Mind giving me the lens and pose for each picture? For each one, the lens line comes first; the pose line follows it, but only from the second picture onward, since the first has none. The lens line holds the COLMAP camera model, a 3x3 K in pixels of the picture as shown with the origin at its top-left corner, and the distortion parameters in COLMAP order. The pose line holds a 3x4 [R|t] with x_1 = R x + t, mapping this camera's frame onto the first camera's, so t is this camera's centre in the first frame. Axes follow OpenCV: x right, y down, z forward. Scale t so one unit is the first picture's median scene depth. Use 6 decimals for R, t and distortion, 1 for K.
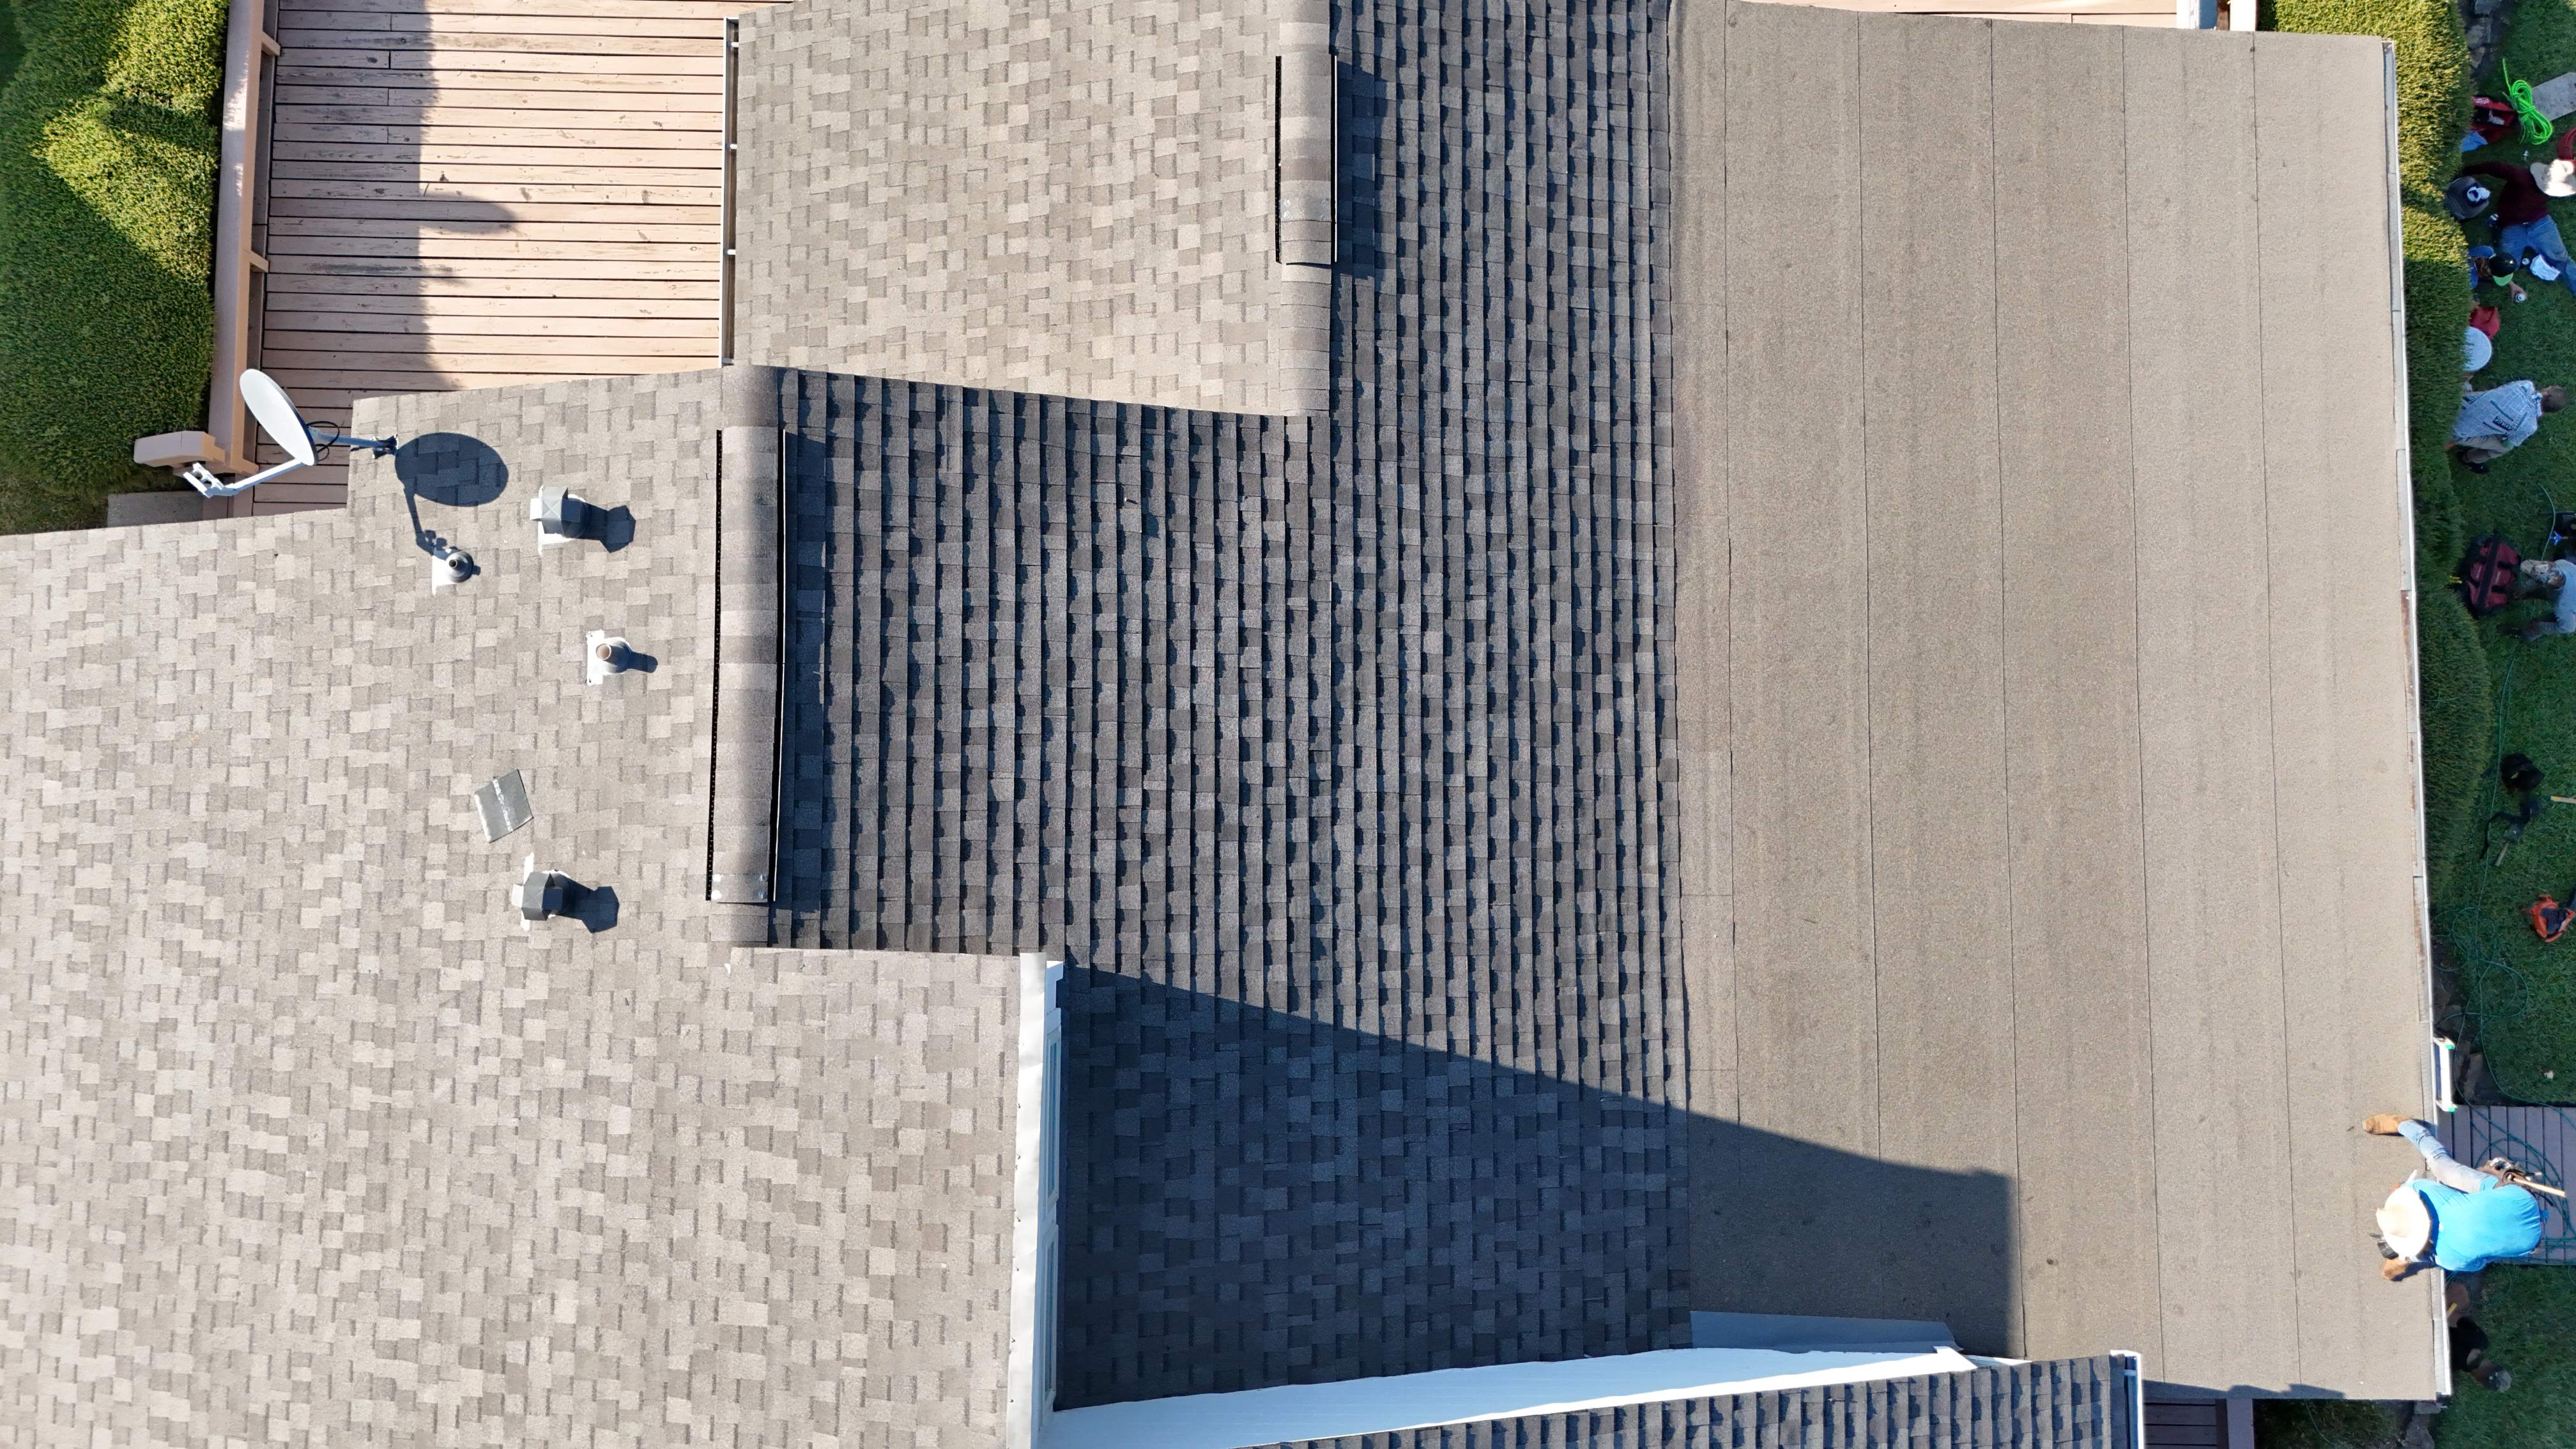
lens RADIAL K [[1877.4, 0, 1282.2], [0, 1877.4, 730.3], [0, 0, 1]] dist [0.146614, -0.276342]
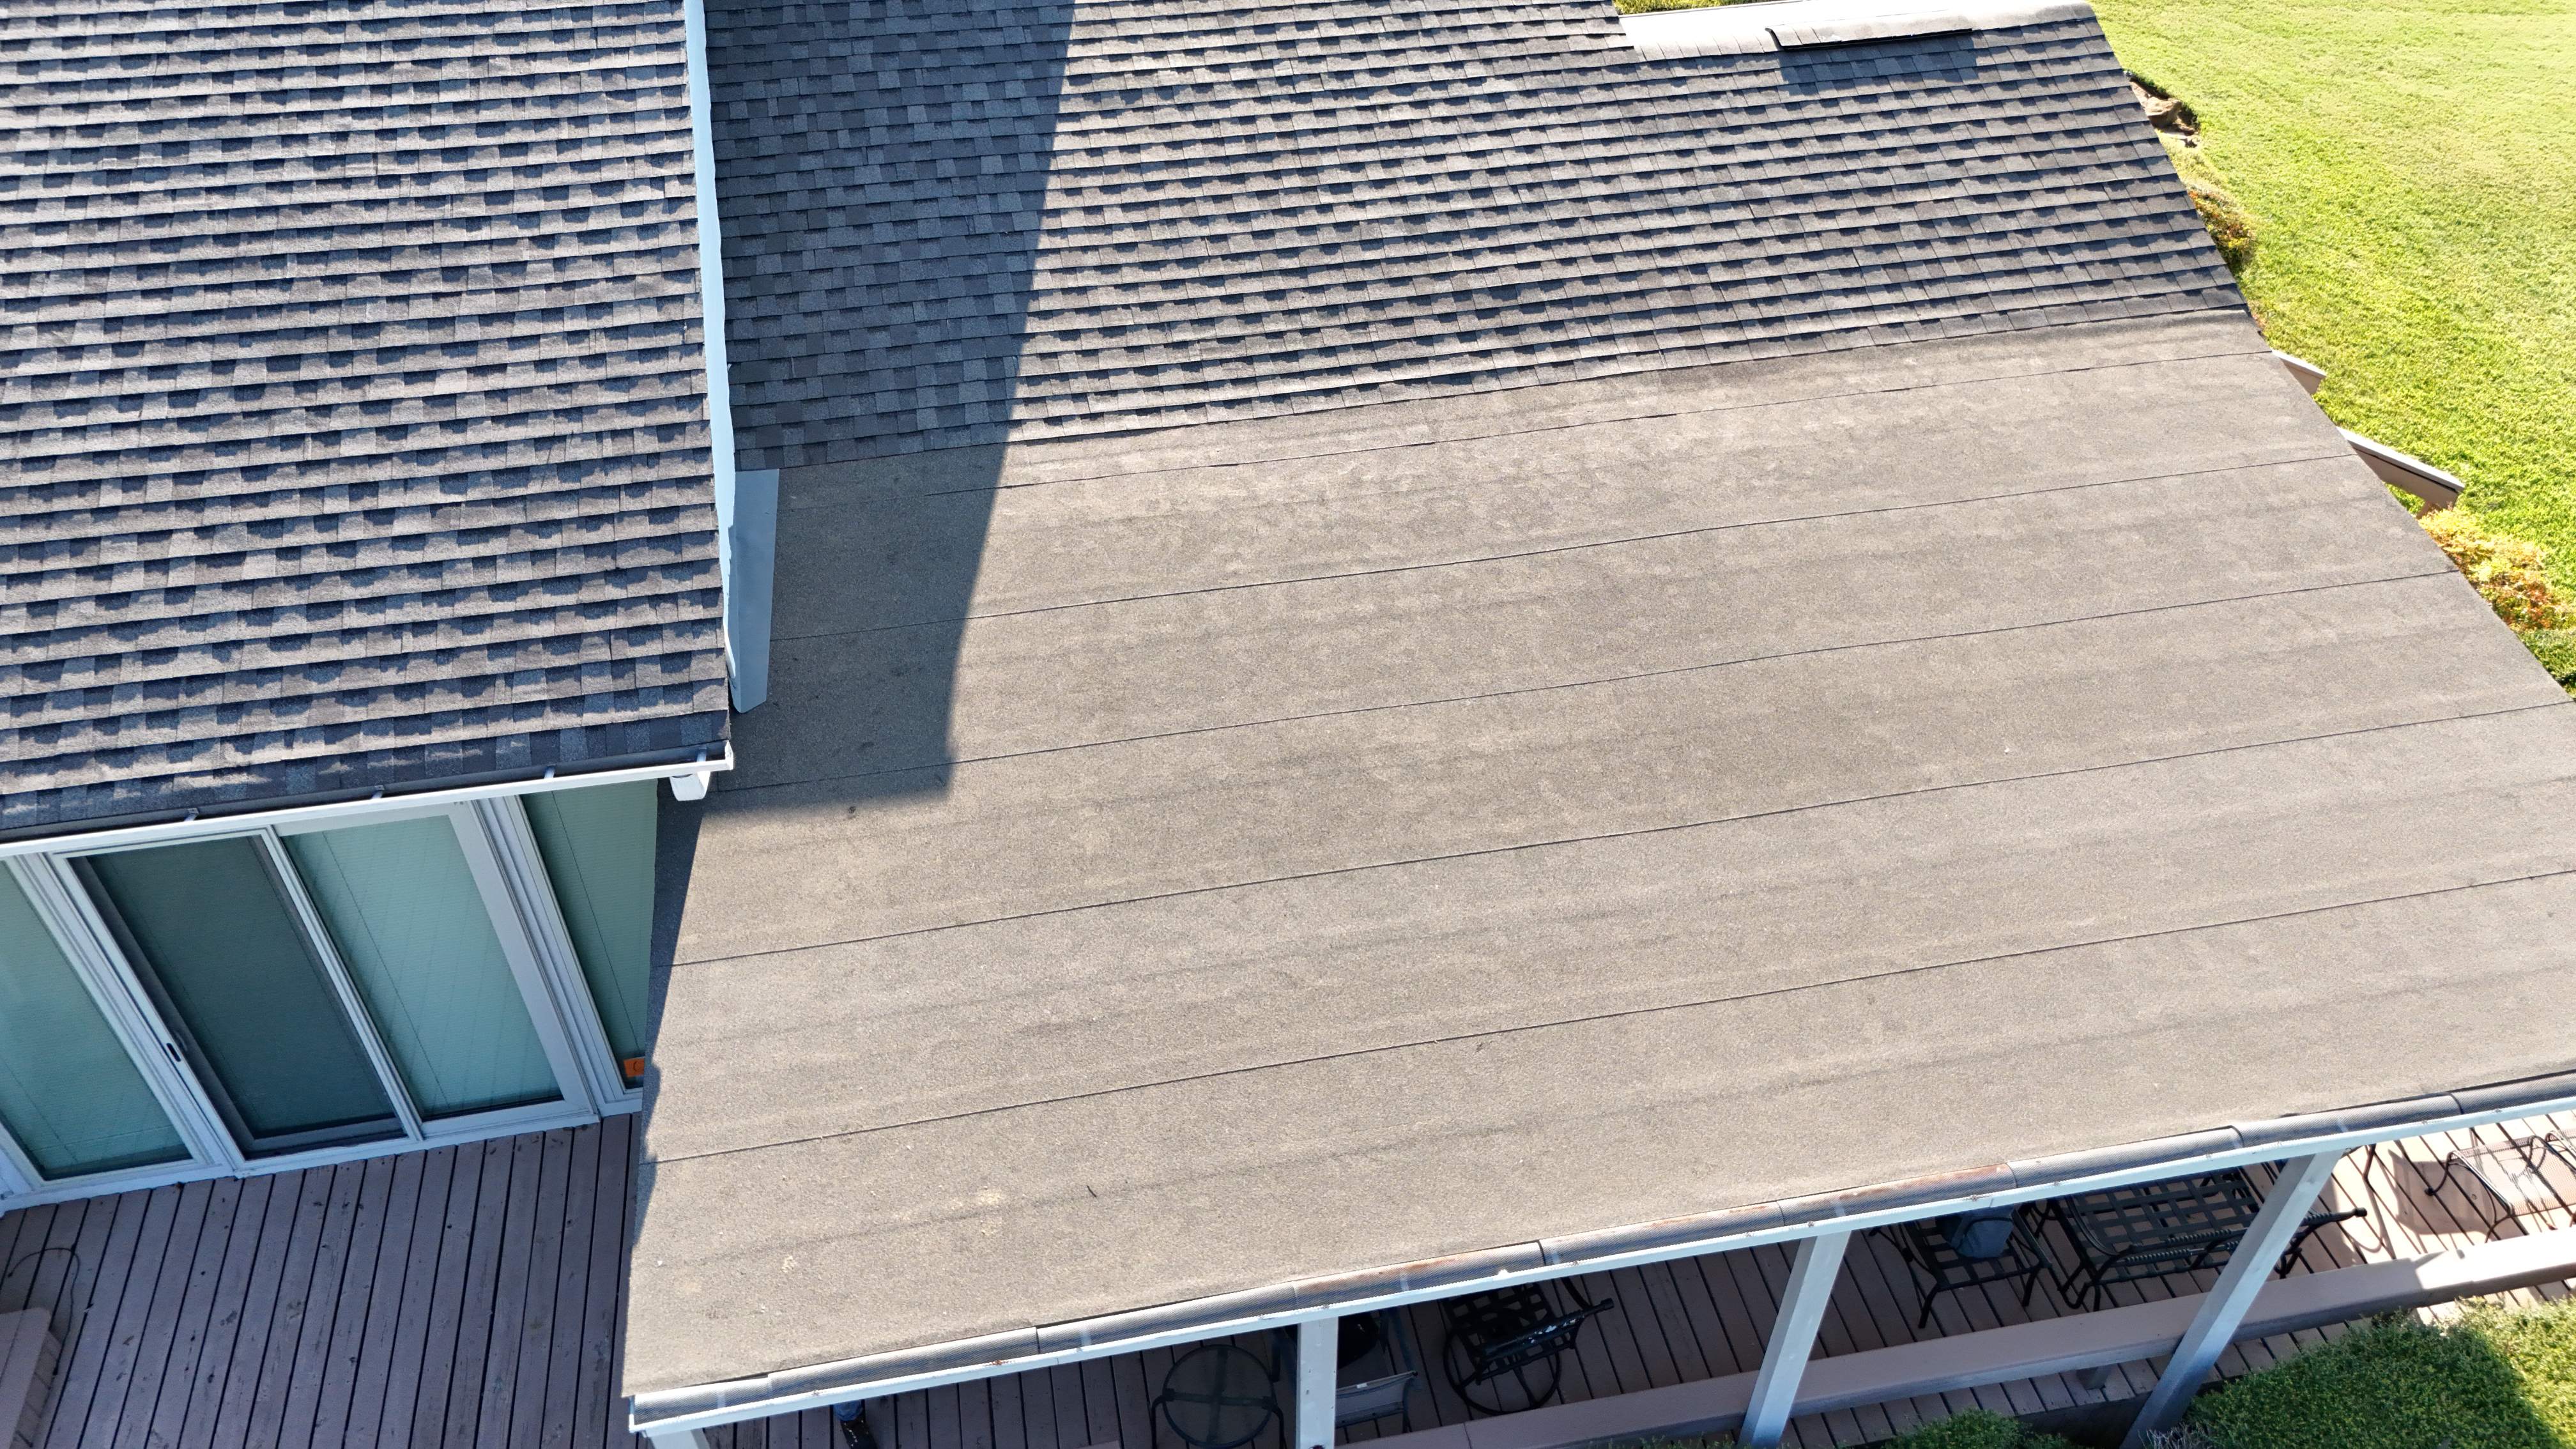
lens RADIAL K [[1896.0, 0, 1288.0], [0, 1896.0, 724.5], [0, 0, 1]] dist [0.087558, -0.096998]
pose [[0.200062, 0.647951, -0.734939, 1.007660], [-0.976819, 0.190210, -0.098208, 0.197832], [0.076159, 0.737550, 0.670985, 0.556035]]
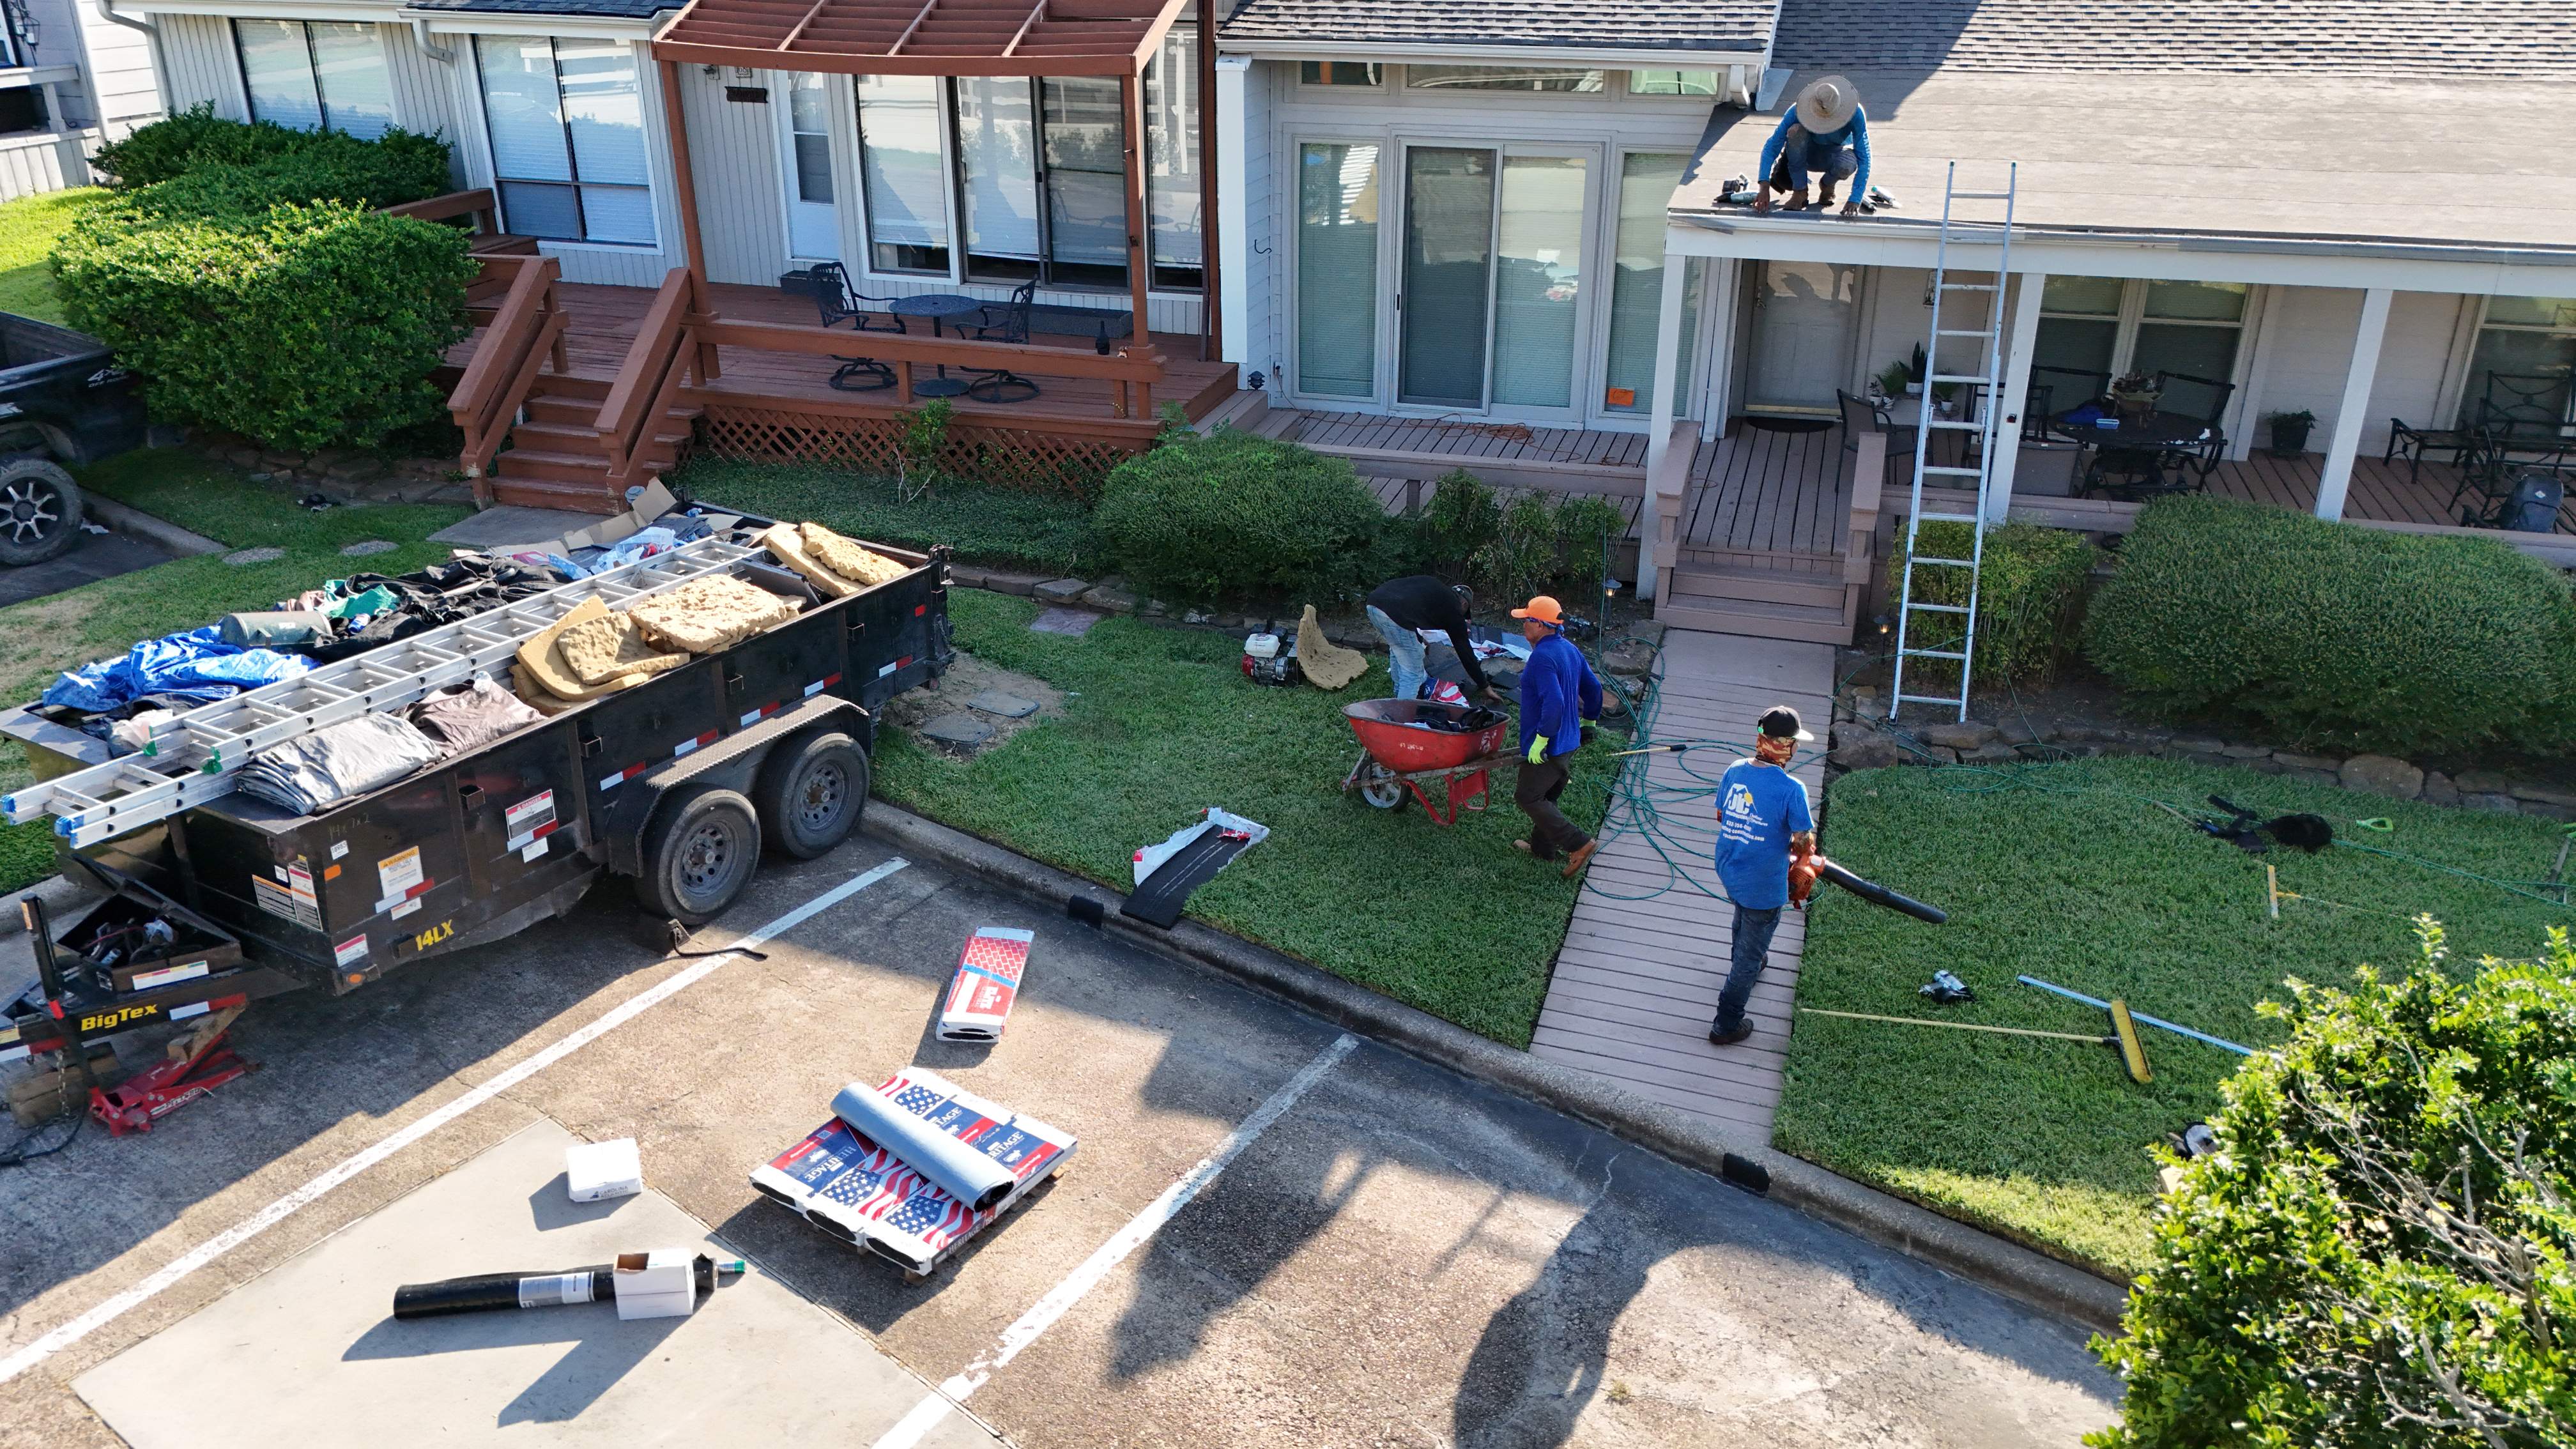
lens RADIAL K [[1877.0, 0, 1291.2], [0, 1877.0, 753.3], [0, 0, 1]] dist [0.093827, -0.098253]
pose [[-0.268510, 0.382811, -0.883945, 1.917372], [-0.960600, -0.038047, 0.275318, 0.264728], [0.071763, 0.923043, 0.377944, 0.947742]]
